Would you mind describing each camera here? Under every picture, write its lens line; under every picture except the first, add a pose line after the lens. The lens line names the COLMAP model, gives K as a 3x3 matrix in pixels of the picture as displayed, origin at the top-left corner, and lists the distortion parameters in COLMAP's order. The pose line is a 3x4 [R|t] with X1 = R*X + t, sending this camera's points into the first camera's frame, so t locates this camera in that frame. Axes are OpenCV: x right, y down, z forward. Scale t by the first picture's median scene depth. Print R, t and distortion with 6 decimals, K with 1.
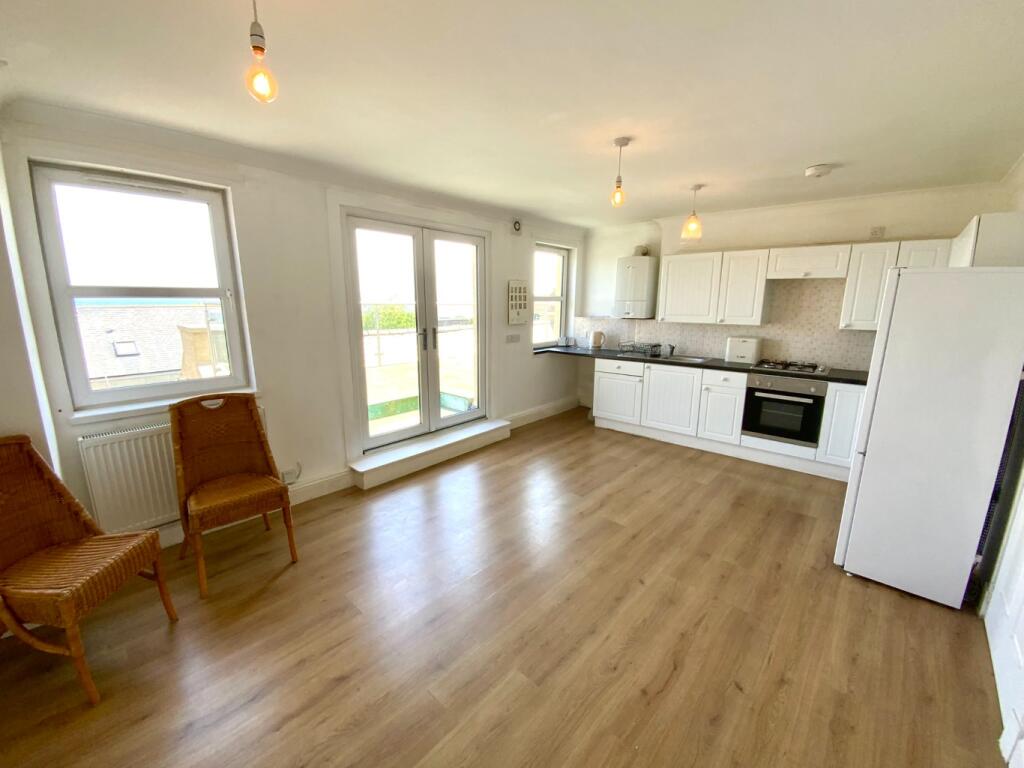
lens RADIAL K [[412.3, 0, 508.5], [0, 412.3, 387.1], [0, 0, 1]] dist [-0.000418, -0.000697]
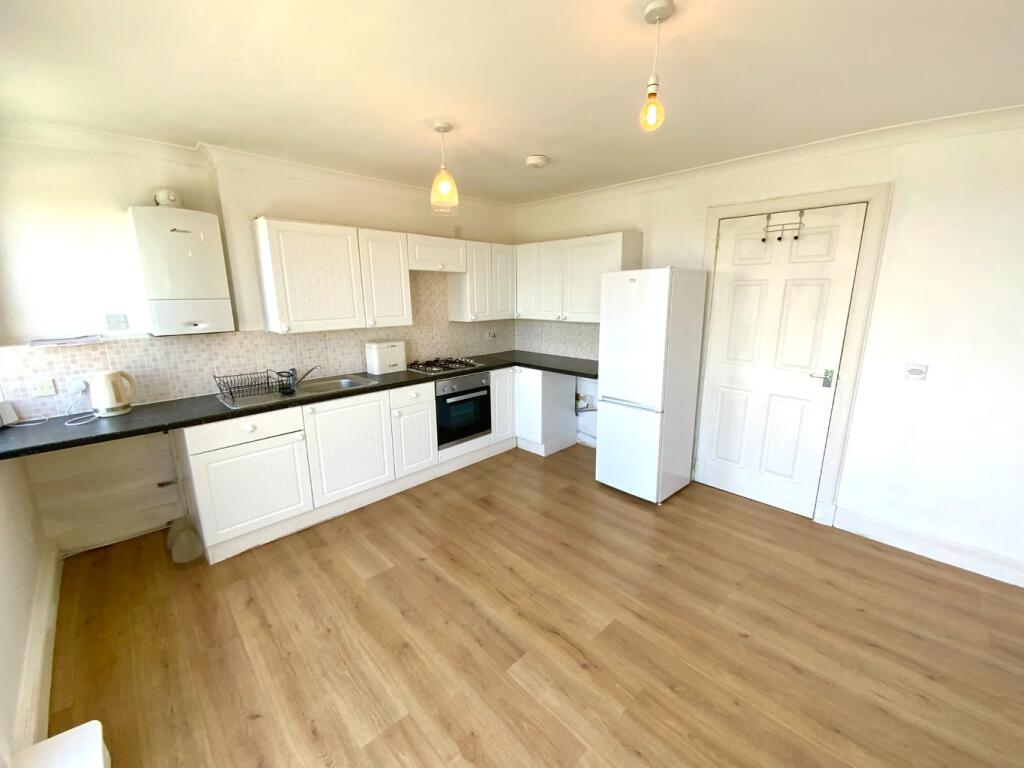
lens RADIAL K [[412.3, 0, 508.5], [0, 412.3, 387.1], [0, 0, 1]] dist [-0.000418, -0.000697]
pose [[0.067965, -0.227280, 0.971455, -0.240568], [0.210026, 0.955146, 0.208770, -0.167940], [-0.975331, 0.189842, 0.112651, 0.758366]]
